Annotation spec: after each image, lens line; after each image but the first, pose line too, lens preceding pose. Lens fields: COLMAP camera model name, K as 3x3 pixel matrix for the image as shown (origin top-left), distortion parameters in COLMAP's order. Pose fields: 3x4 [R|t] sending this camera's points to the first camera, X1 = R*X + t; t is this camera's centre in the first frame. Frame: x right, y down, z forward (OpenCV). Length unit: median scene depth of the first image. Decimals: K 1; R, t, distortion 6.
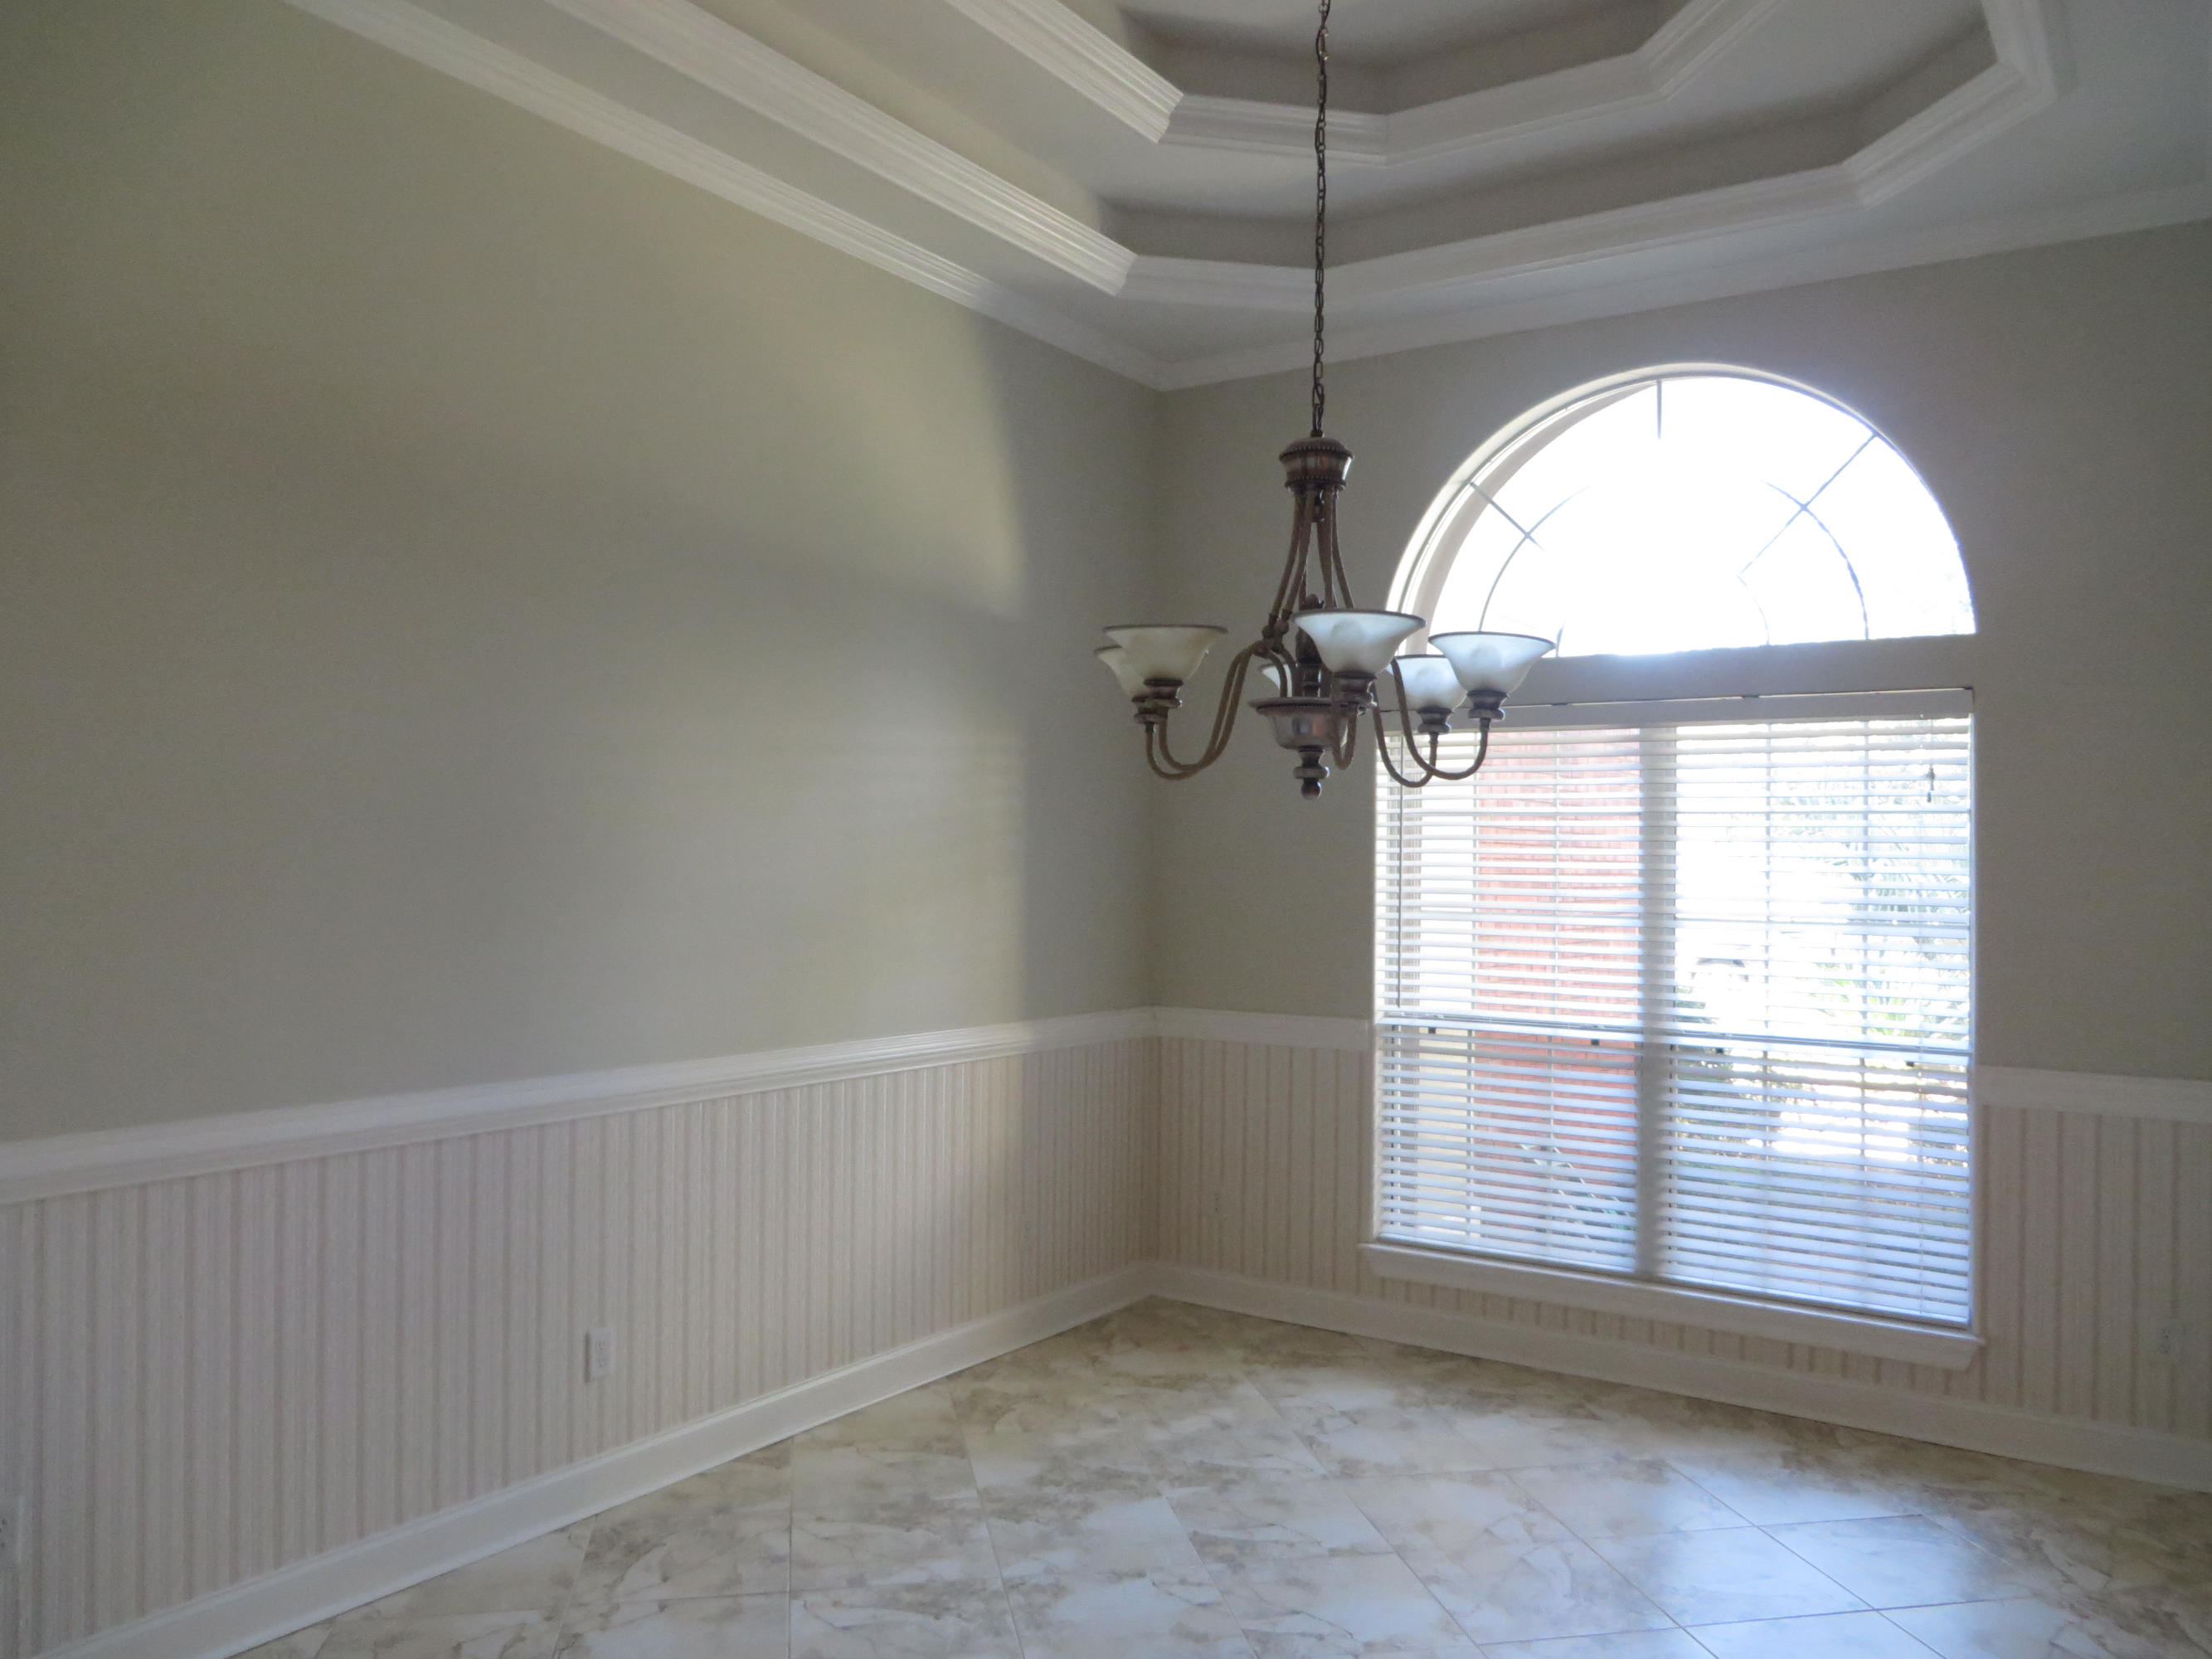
lens RADIAL K [[1652.9, 0, 1121.2], [0, 1652.9, 836.4], [0, 0, 1]] dist [-0.016972, 0.000652]
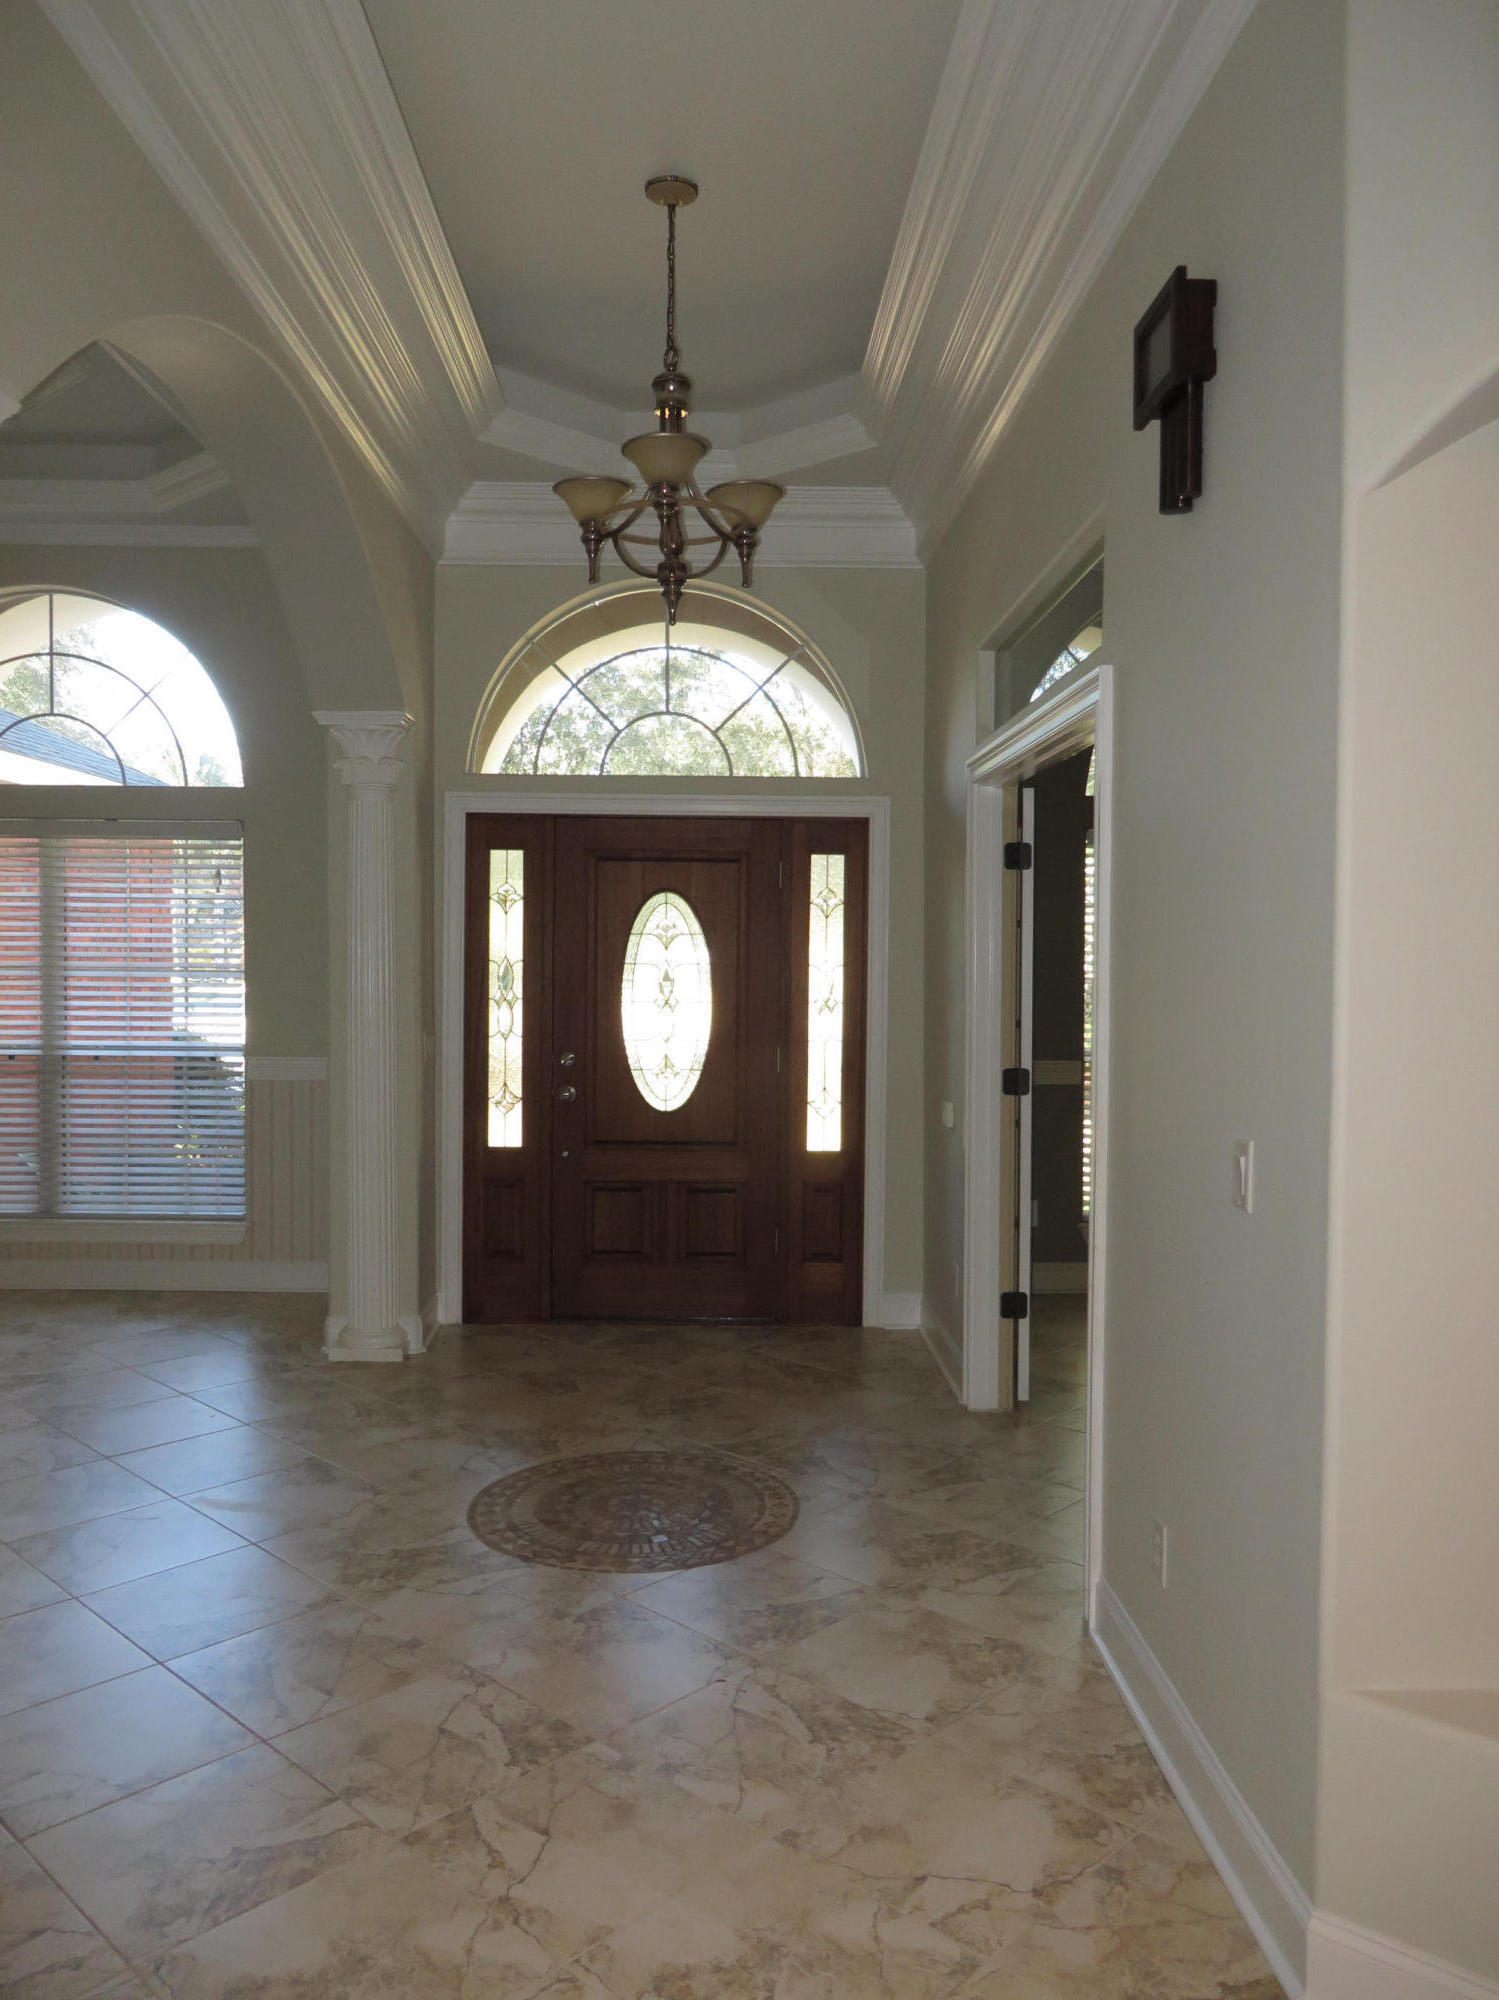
lens RADIAL K [[1494.4, 0, 760.2], [0, 1494.4, 991.3], [0, 0, 1]] dist [-0.016972, 0.000652]
pose [[0.813001, -0.024963, 0.581727, 0.076791], [-0.004526, 0.998779, 0.049186, 0.001225], [-0.582245, -0.042621, 0.811896, -0.460238]]
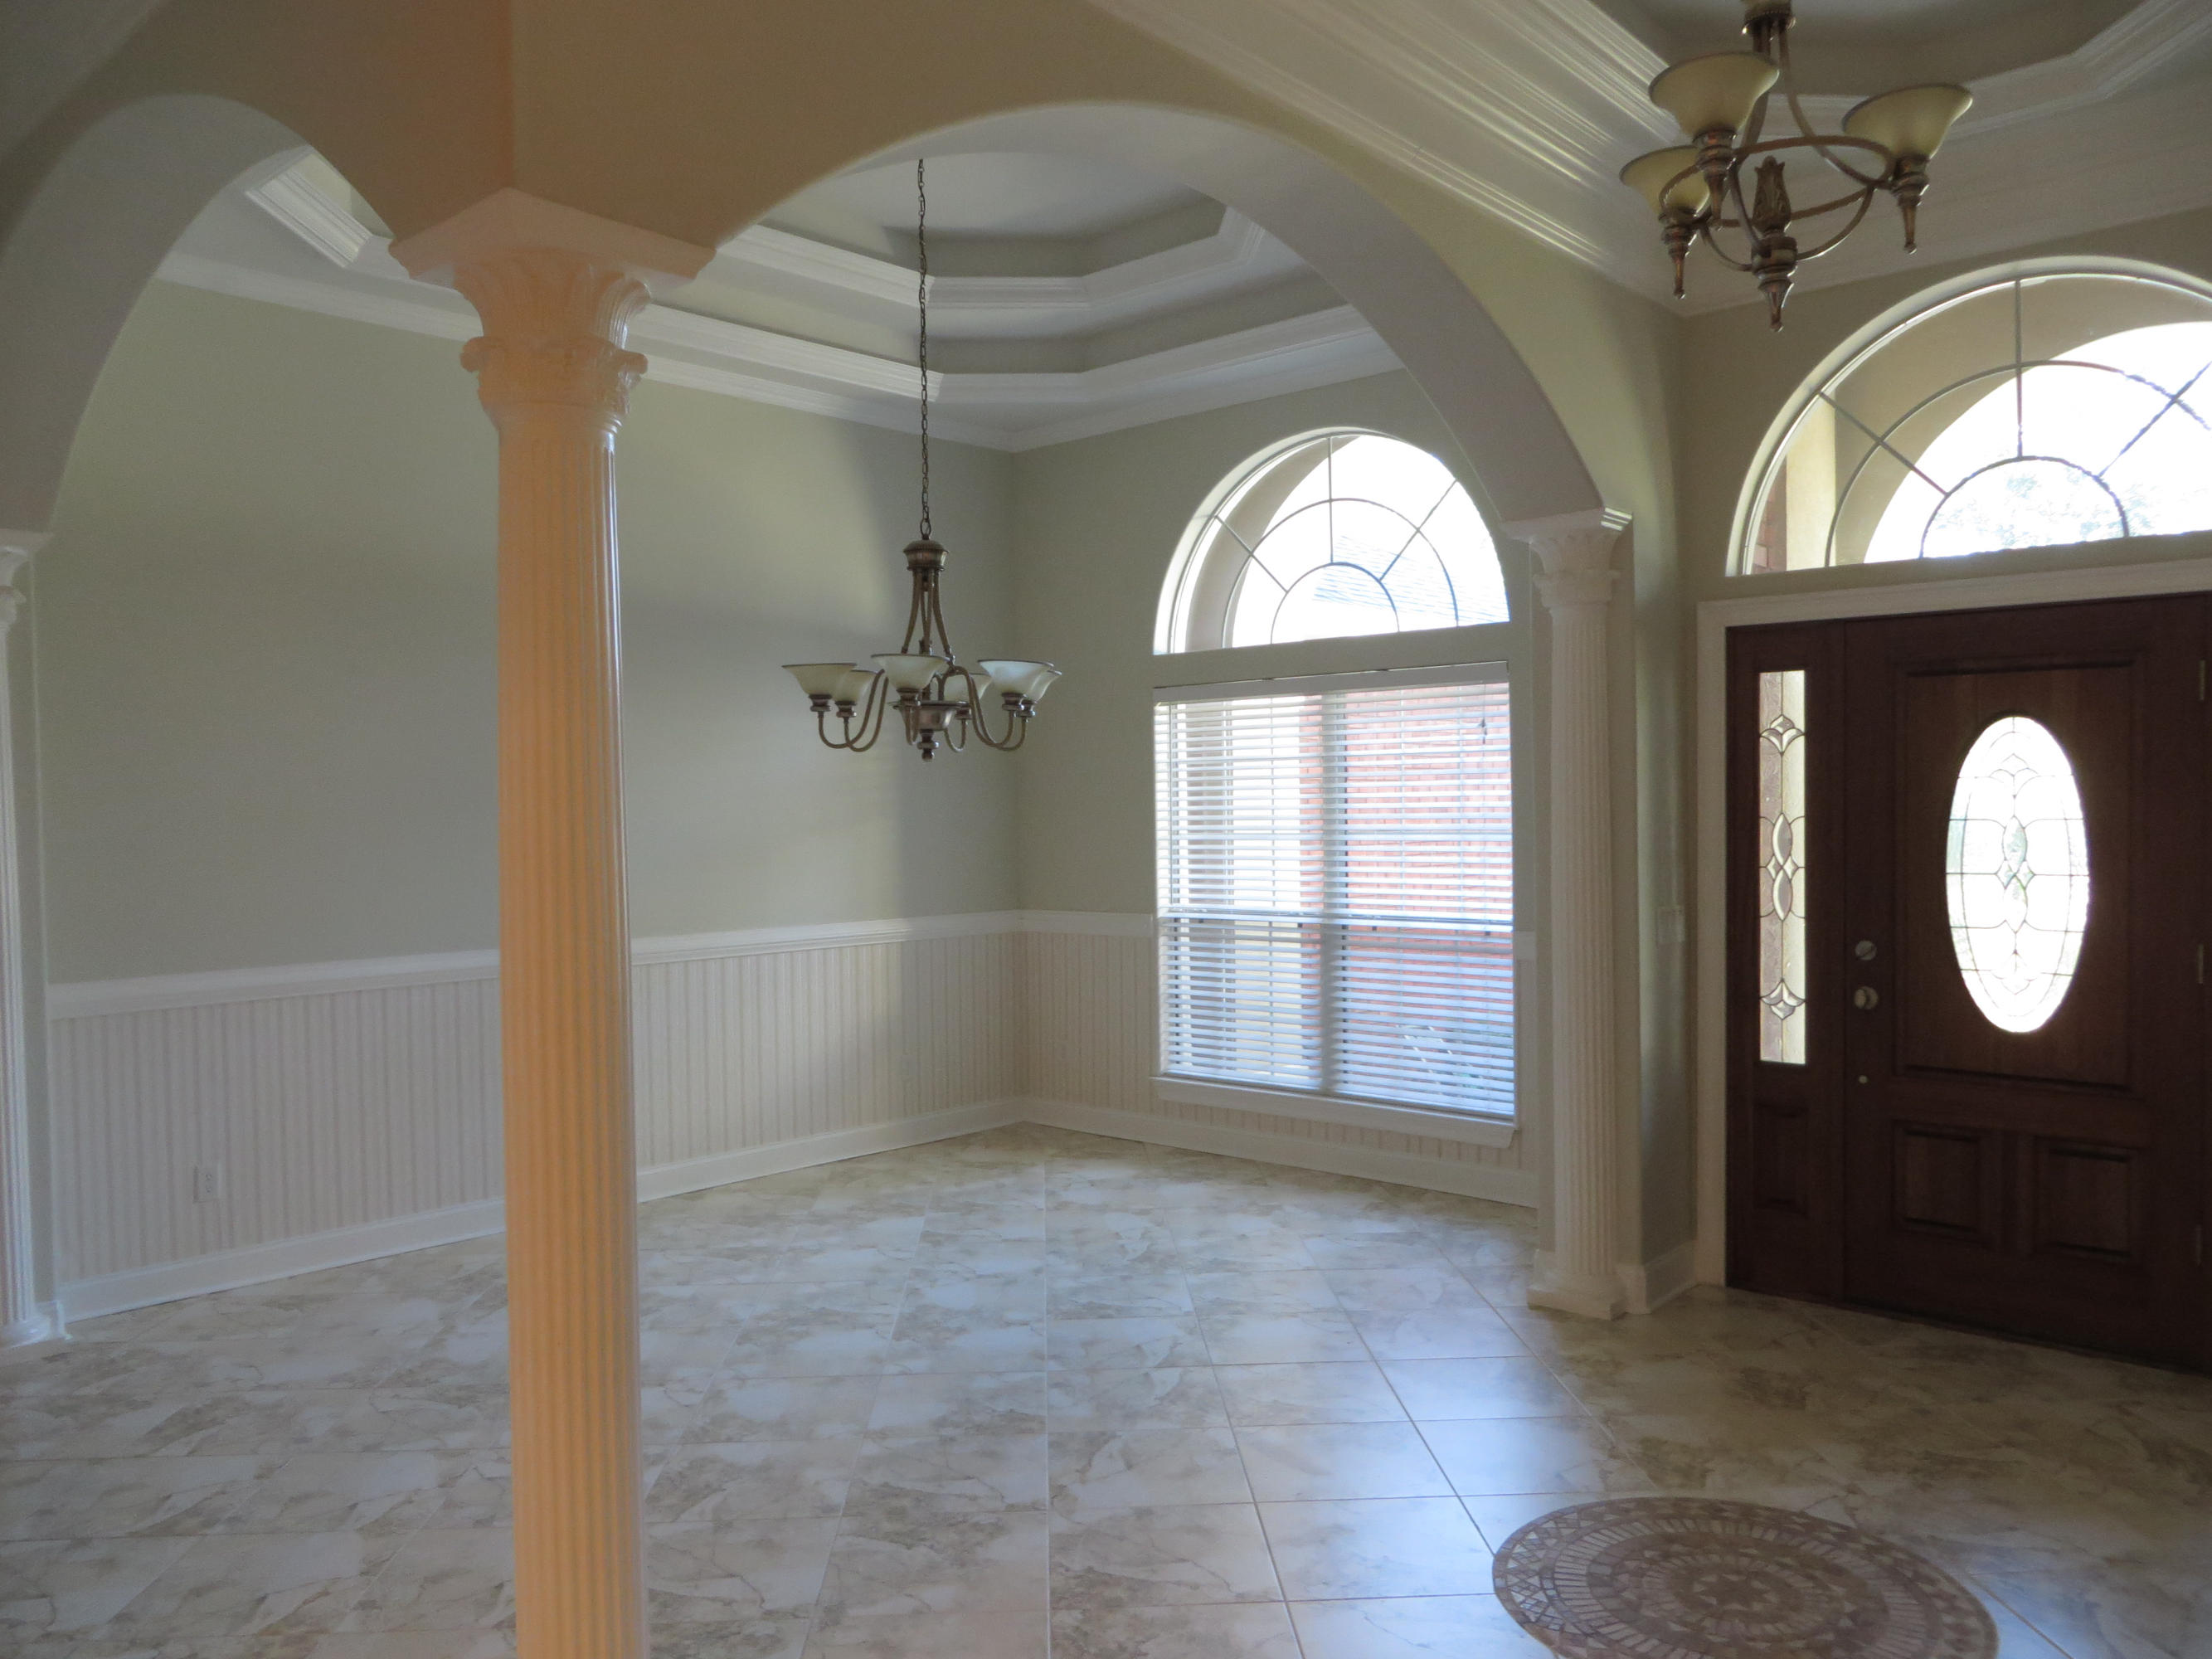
lens RADIAL K [[1652.9, 0, 1113.6], [0, 1652.9, 829.5], [0, 0, 1]] dist [-0.016972, 0.000652]
pose [[0.989265, -0.025632, -0.143865, 0.370590], [0.029428, 0.999271, 0.024323, 0.008040], [0.143137, -0.028295, 0.989298, -0.416647]]
